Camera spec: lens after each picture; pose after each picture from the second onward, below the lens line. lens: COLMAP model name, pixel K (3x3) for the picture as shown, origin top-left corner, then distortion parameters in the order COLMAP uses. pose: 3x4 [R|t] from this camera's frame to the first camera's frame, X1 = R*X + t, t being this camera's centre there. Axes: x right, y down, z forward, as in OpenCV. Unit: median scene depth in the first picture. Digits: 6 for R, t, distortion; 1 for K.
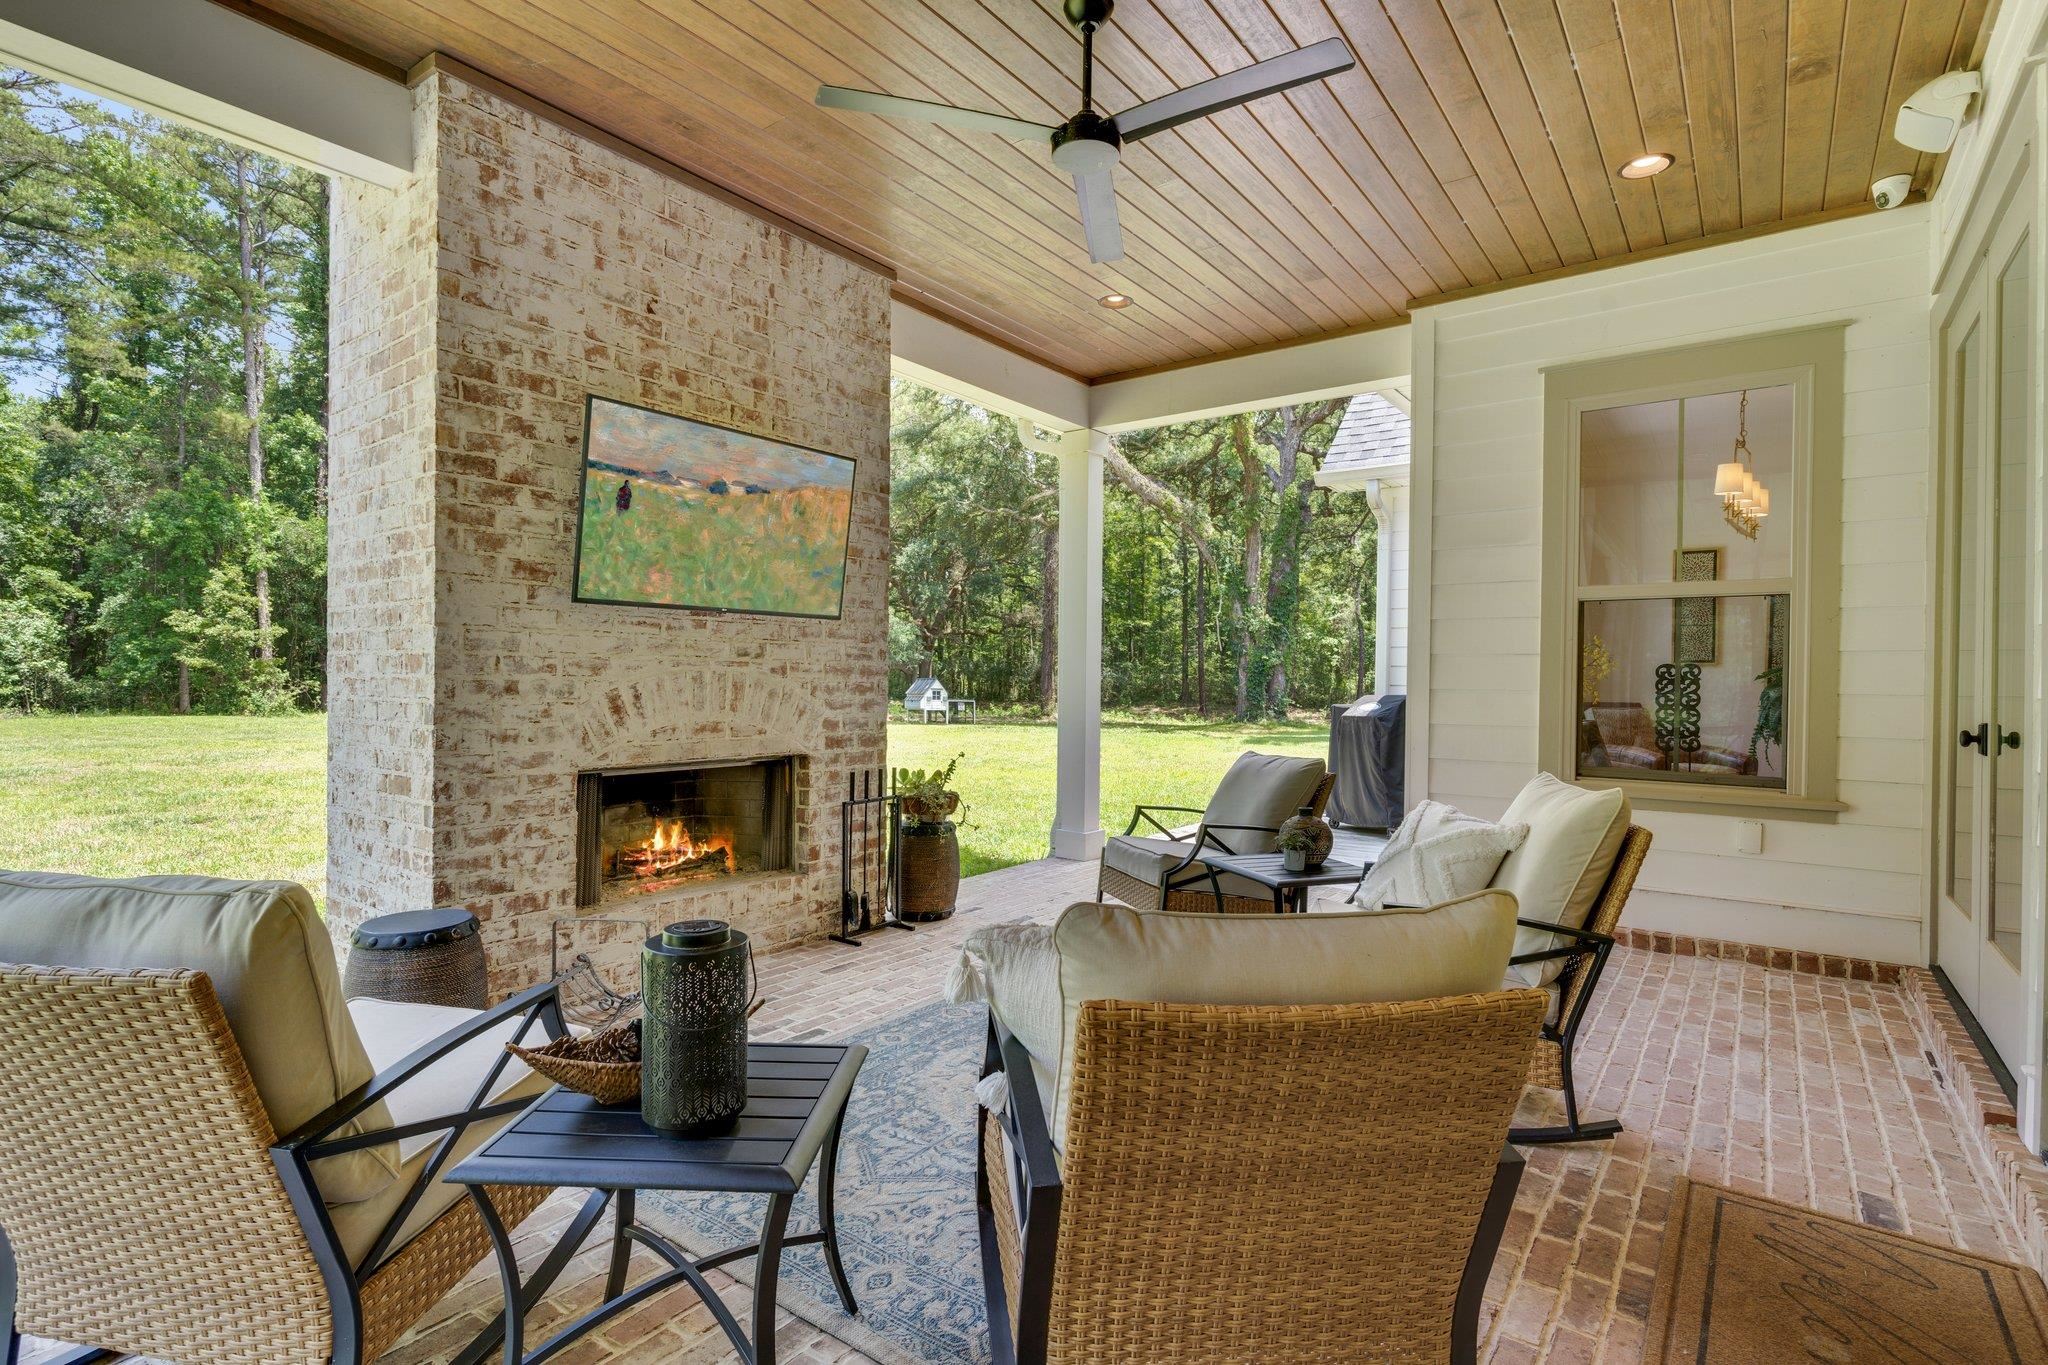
lens RADIAL K [[987.2, 0, 1021.9], [0, 987.2, 671.7], [0, 0, 1]] dist [0.015988, 0.000396]
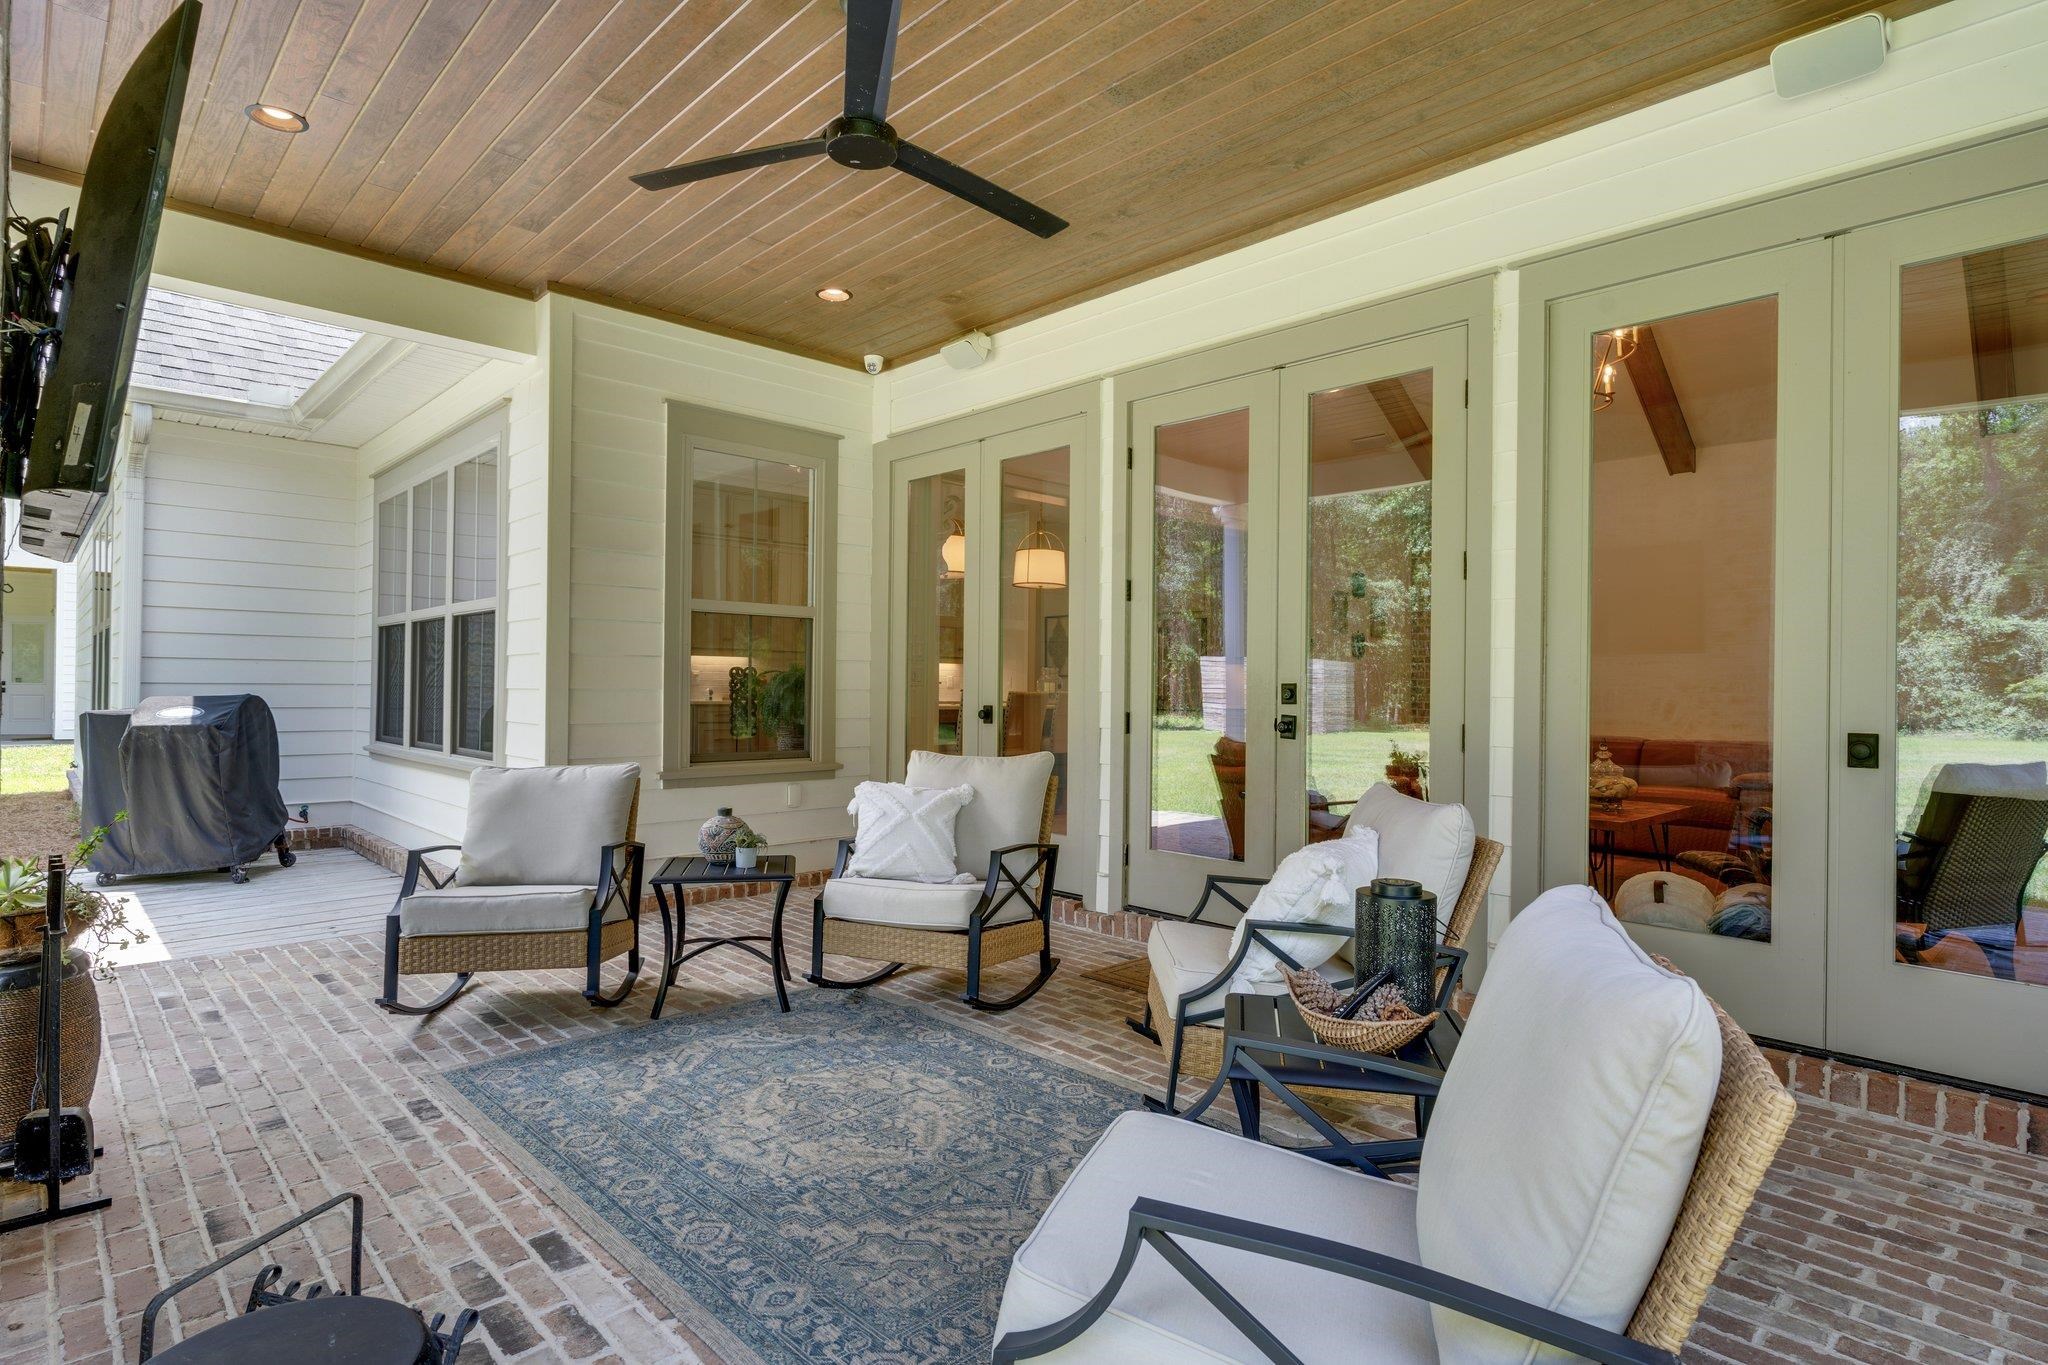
lens RADIAL K [[1059.7, 0, 1024.0], [0, 1059.7, 682.5], [0, 0, 1]] dist [0.000110, 0.000020]
pose [[0.160456, -0.007741, 0.987013, -0.680695], [-0.014141, 0.999849, 0.010141, -0.008093], [-0.986942, -0.015584, 0.160322, 0.480220]]
